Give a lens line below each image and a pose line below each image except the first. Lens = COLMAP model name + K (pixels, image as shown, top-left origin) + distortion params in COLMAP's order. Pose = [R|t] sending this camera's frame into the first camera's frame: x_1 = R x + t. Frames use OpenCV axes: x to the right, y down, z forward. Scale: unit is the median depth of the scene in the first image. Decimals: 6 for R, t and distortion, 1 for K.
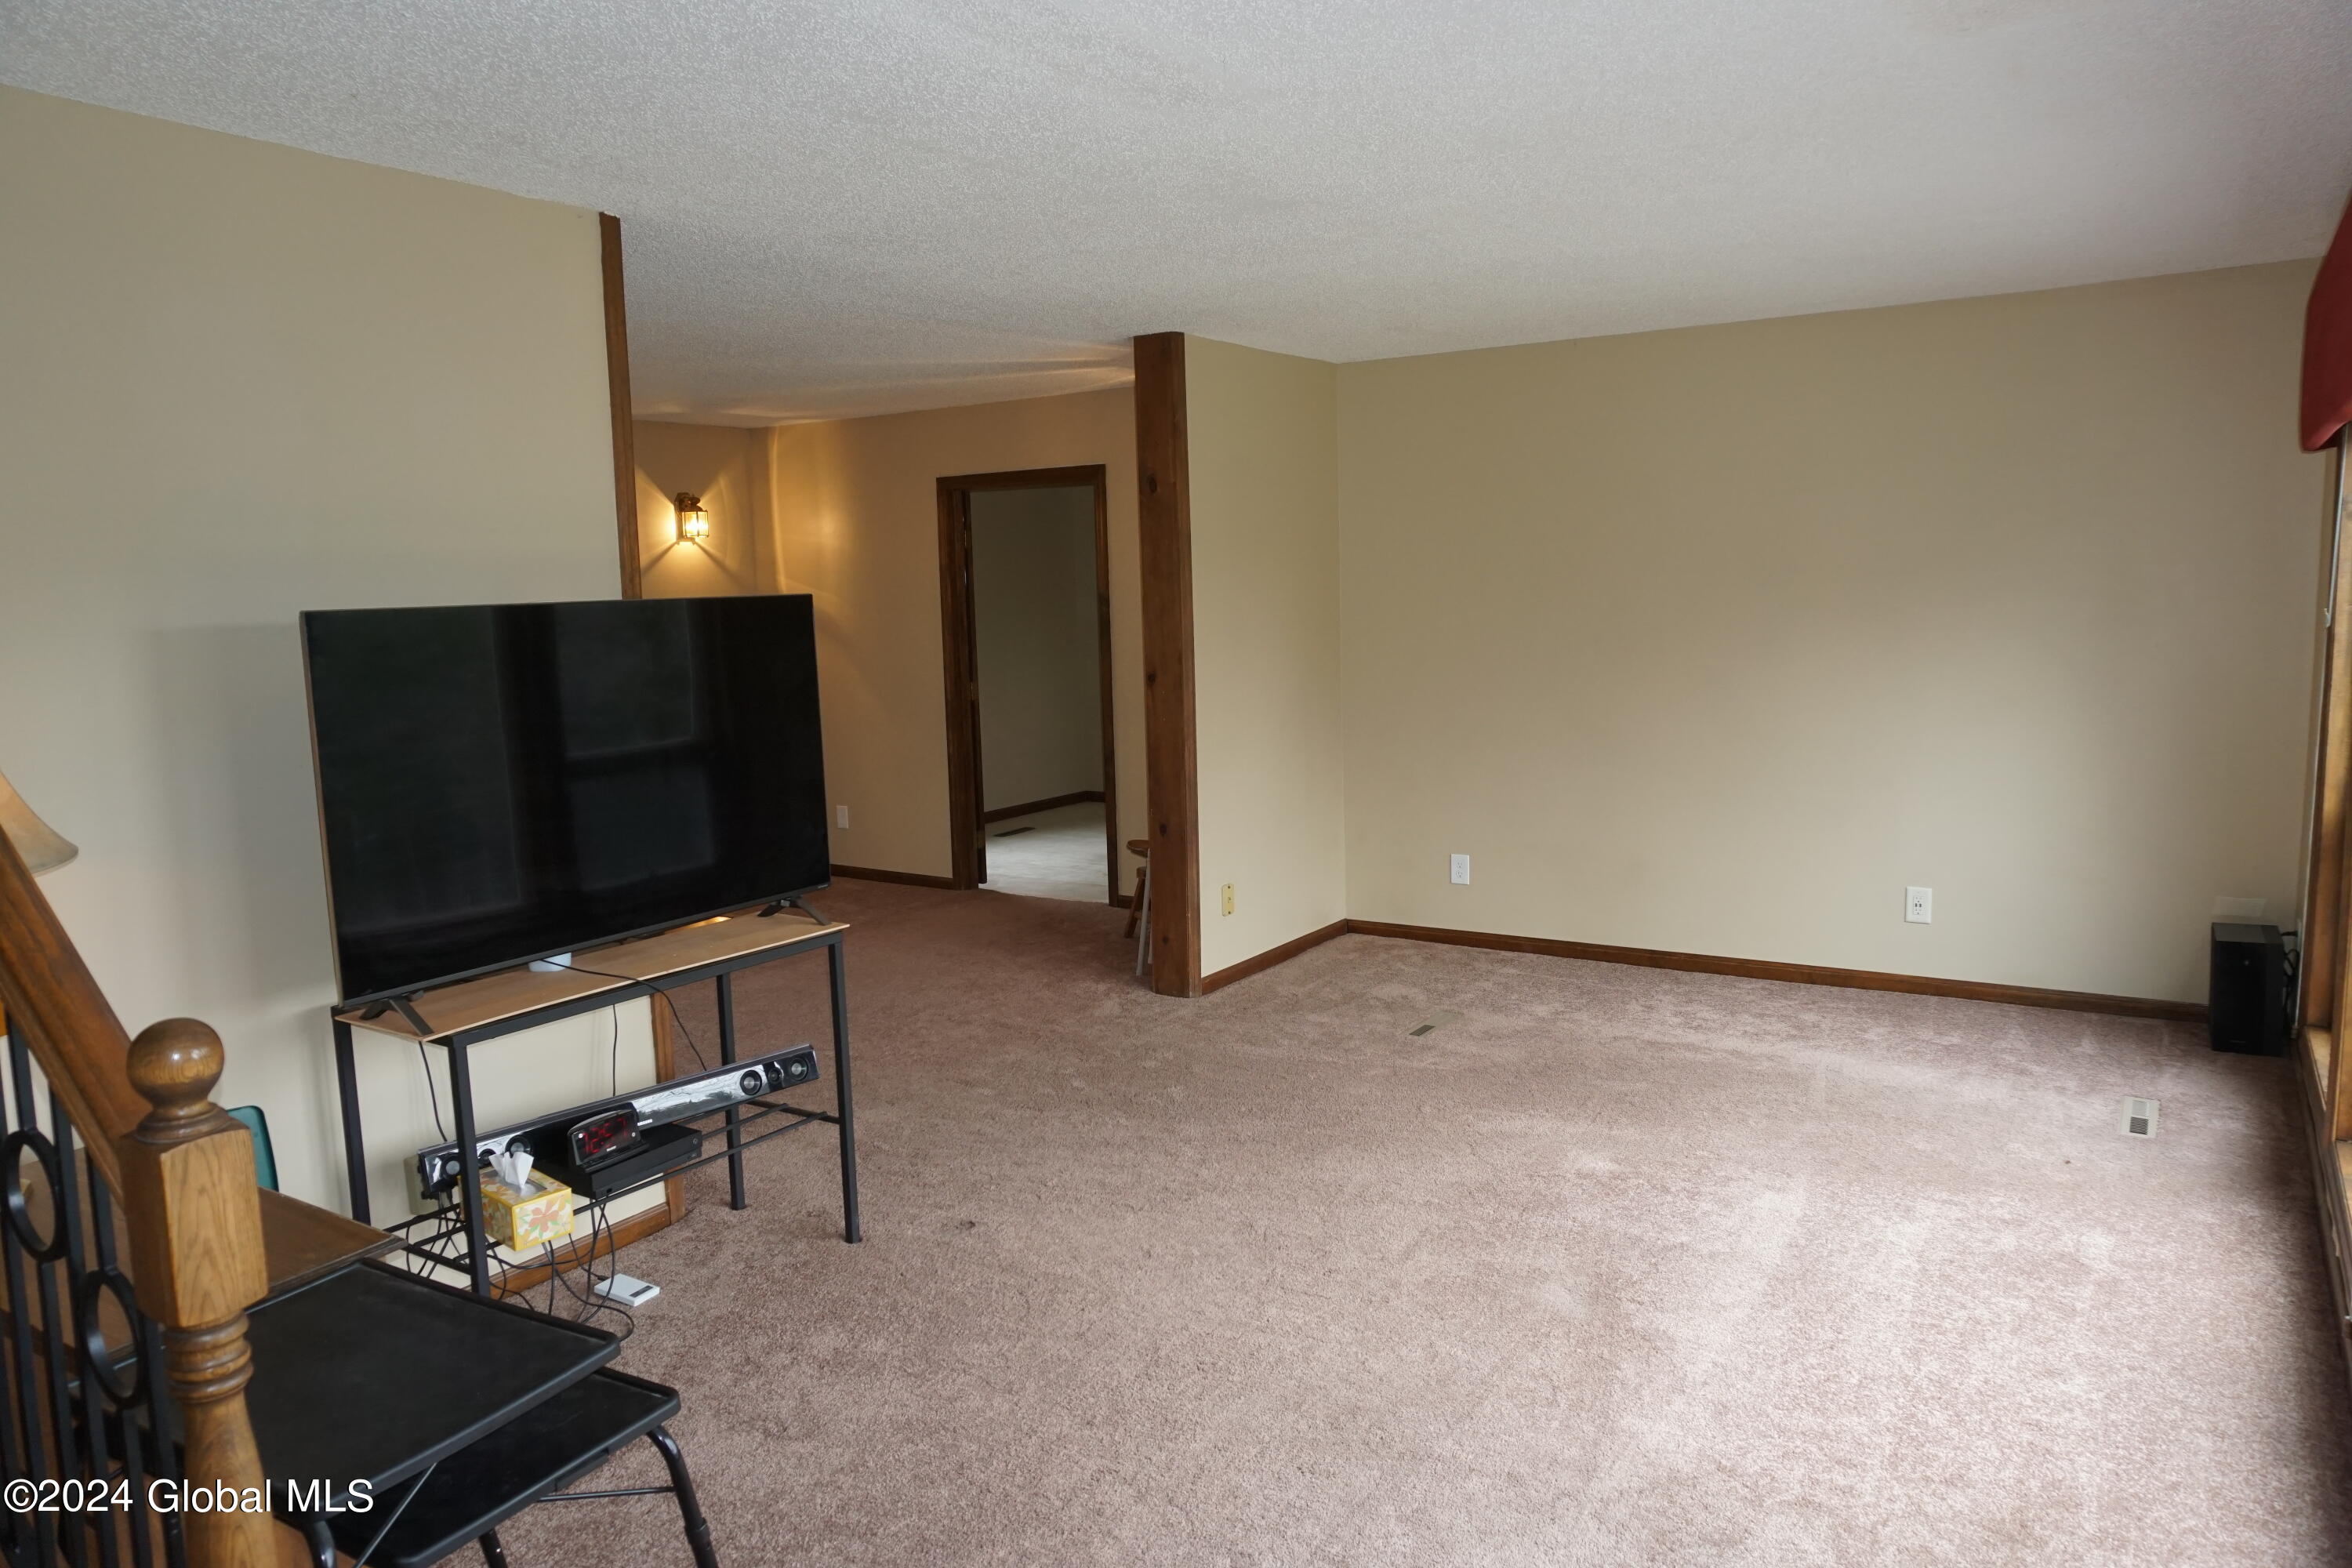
lens RADIAL K [[1564.6, 0, 1183.2], [0, 1564.6, 777.0], [0, 0, 1]] dist [-0.049023, 0.032148]
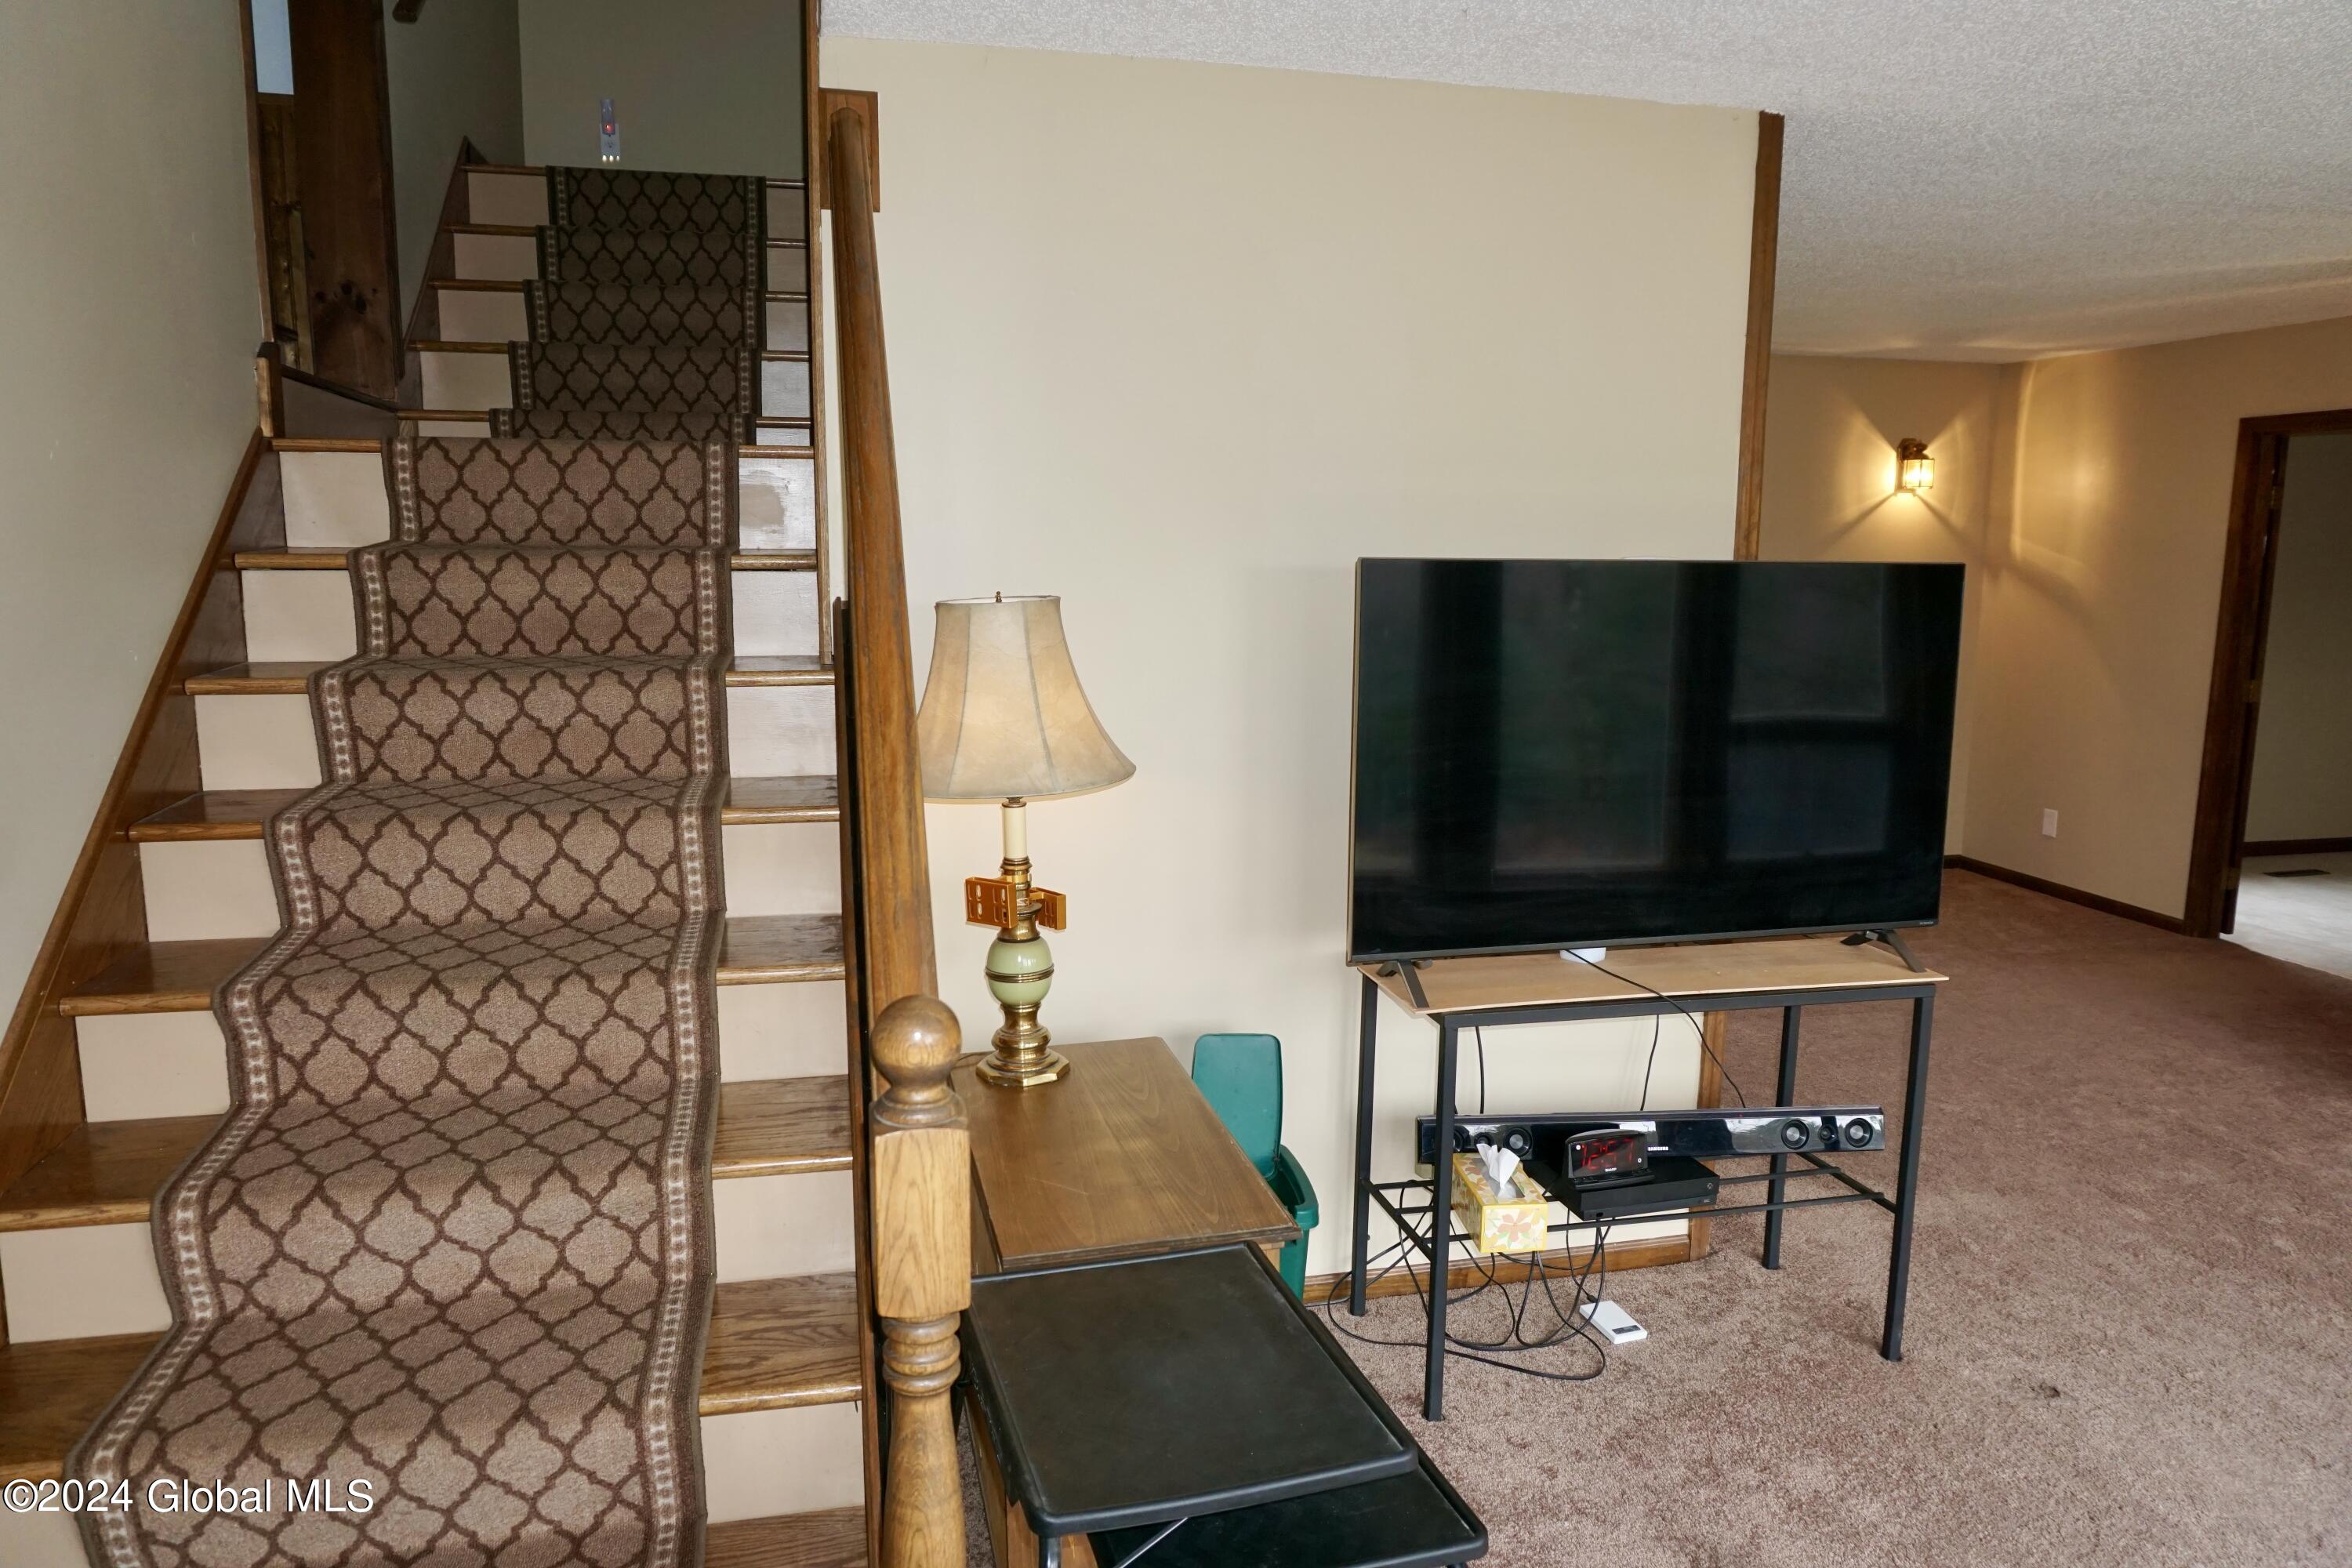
lens RADIAL K [[1564.6, 0, 1183.2], [0, 1564.6, 783.9], [0, 0, 1]] dist [-0.049023, 0.032148]
pose [[0.716834, 0.139925, -0.683060, 0.033309], [-0.114494, 0.989980, 0.082643, -0.024325], [0.687780, 0.018964, 0.725672, 0.144926]]
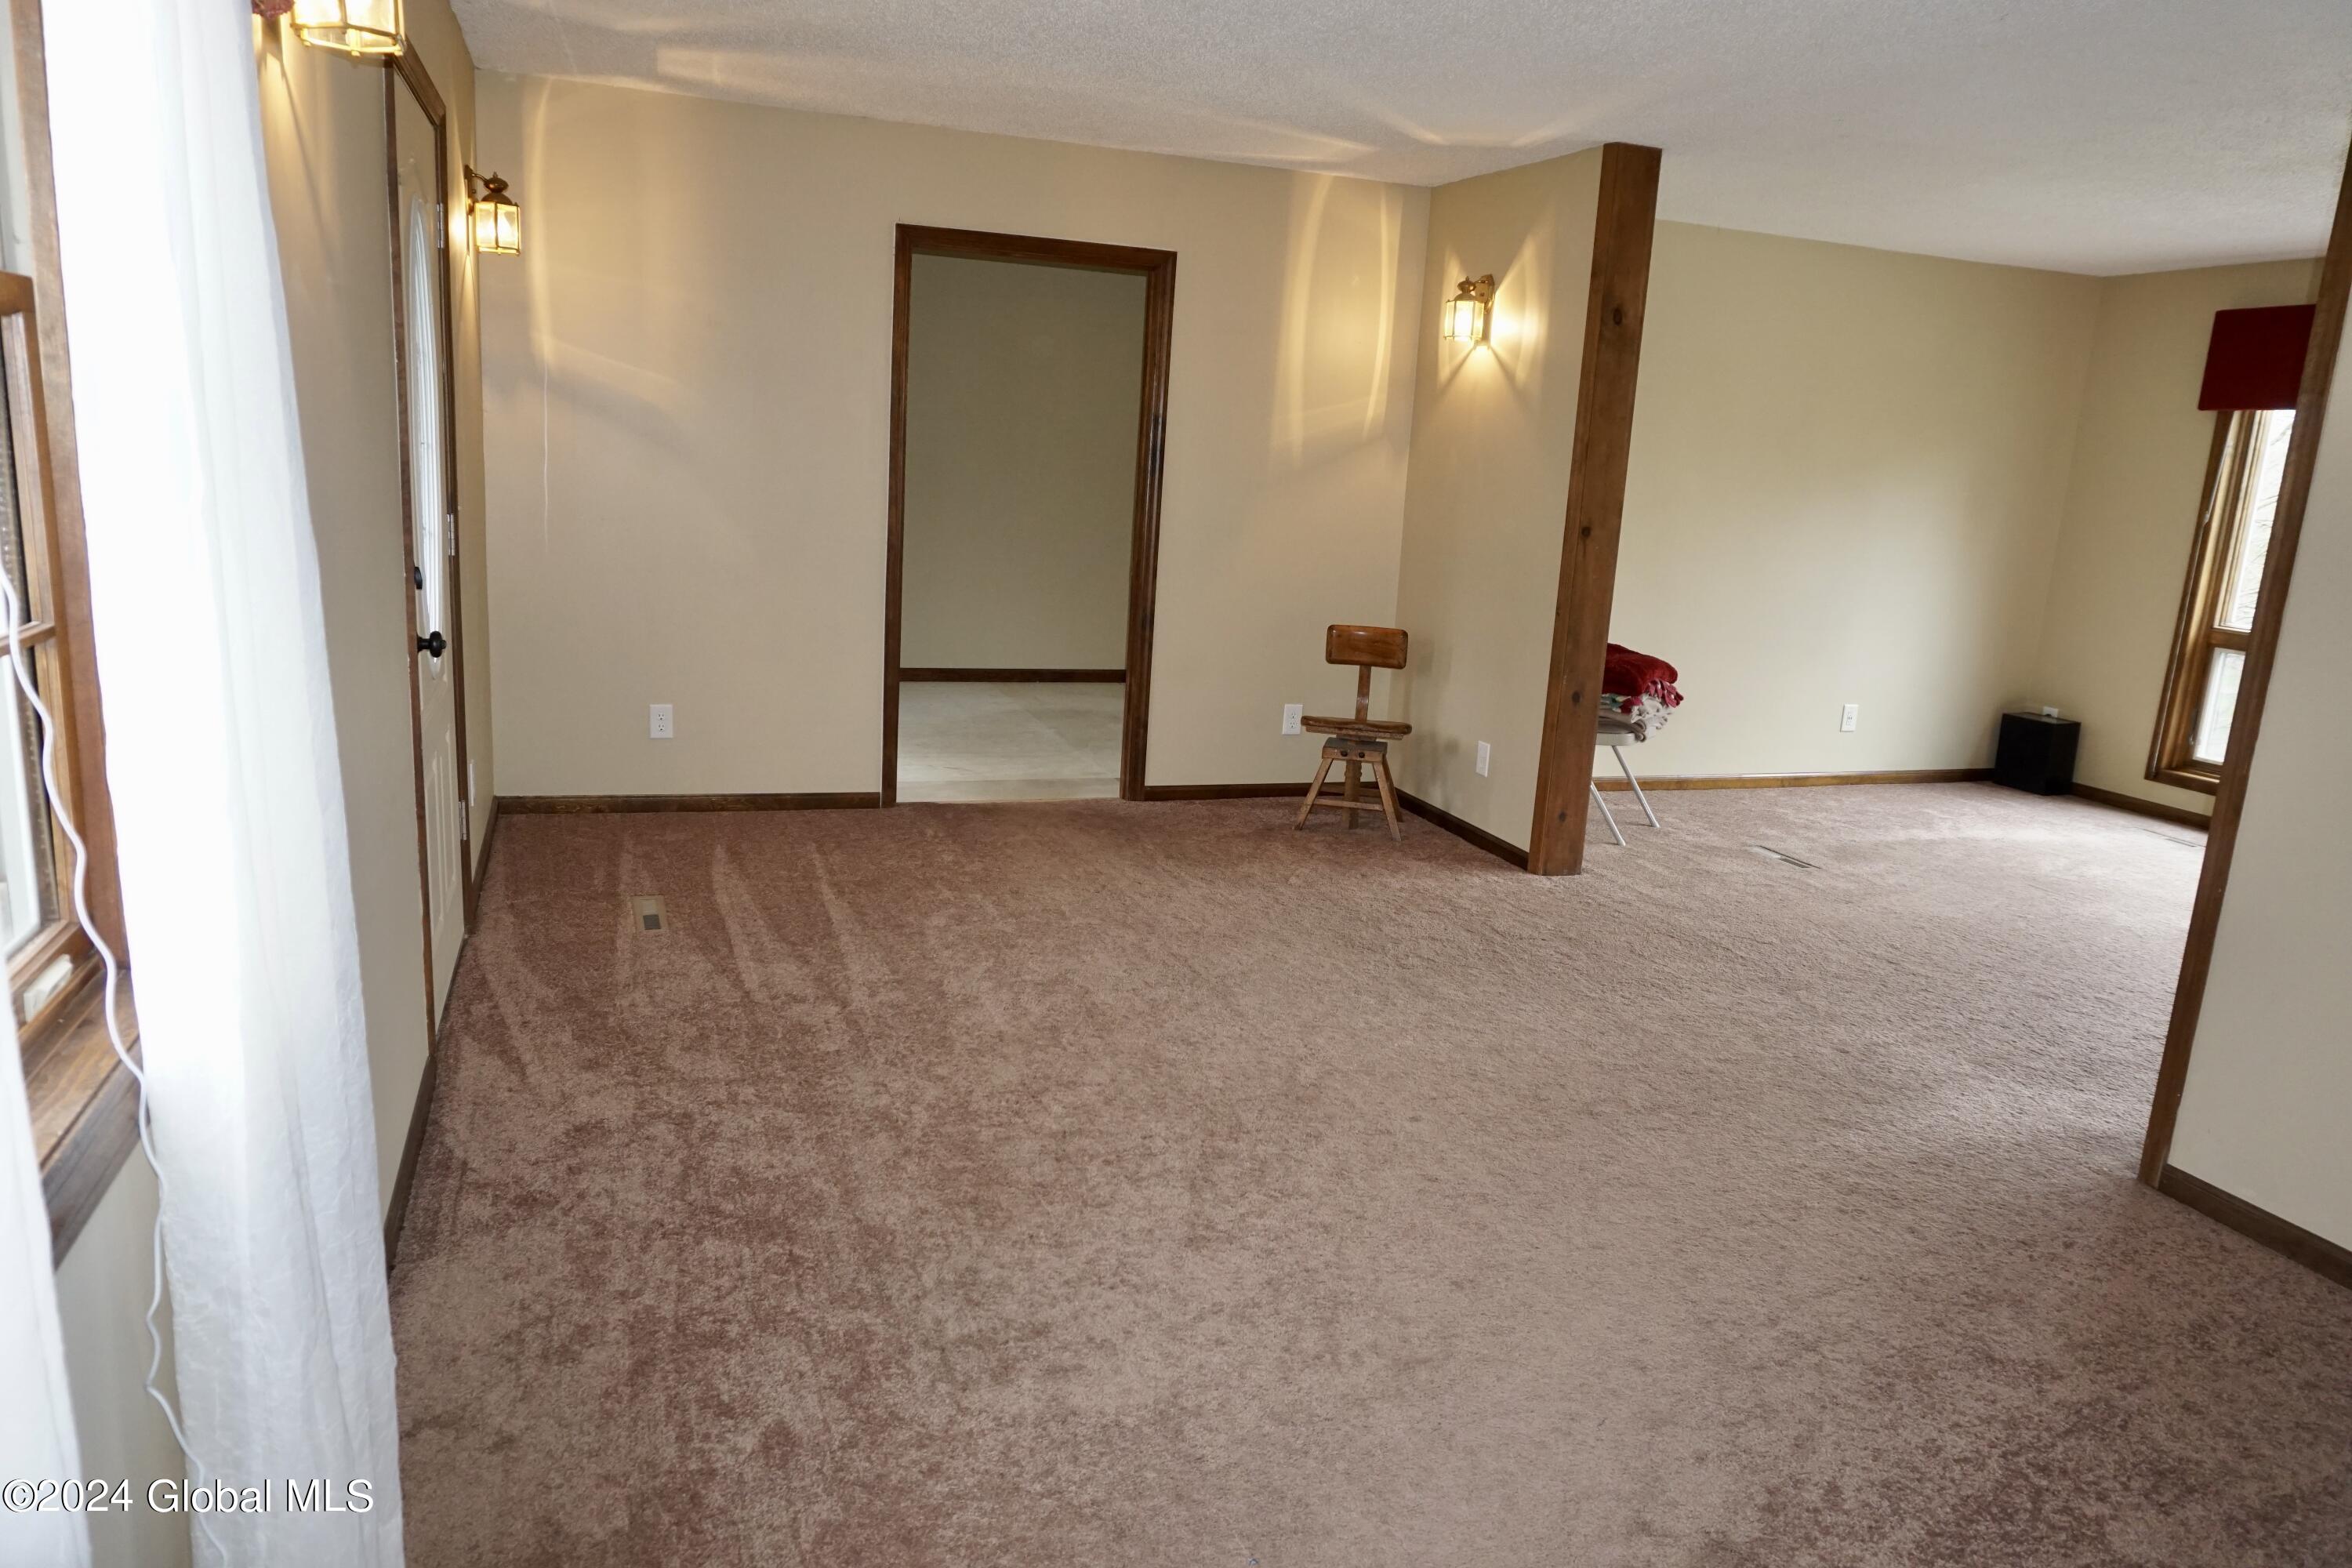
lens RADIAL K [[1564.6, 0, 1189.6], [0, 1564.6, 778.4], [0, 0, 1]] dist [-0.049023, 0.032148]
pose [[0.598914, -0.114796, 0.792543, -1.373103], [0.016238, 0.991209, 0.131302, -0.075133], [-0.800649, -0.065769, 0.595513, 0.972149]]
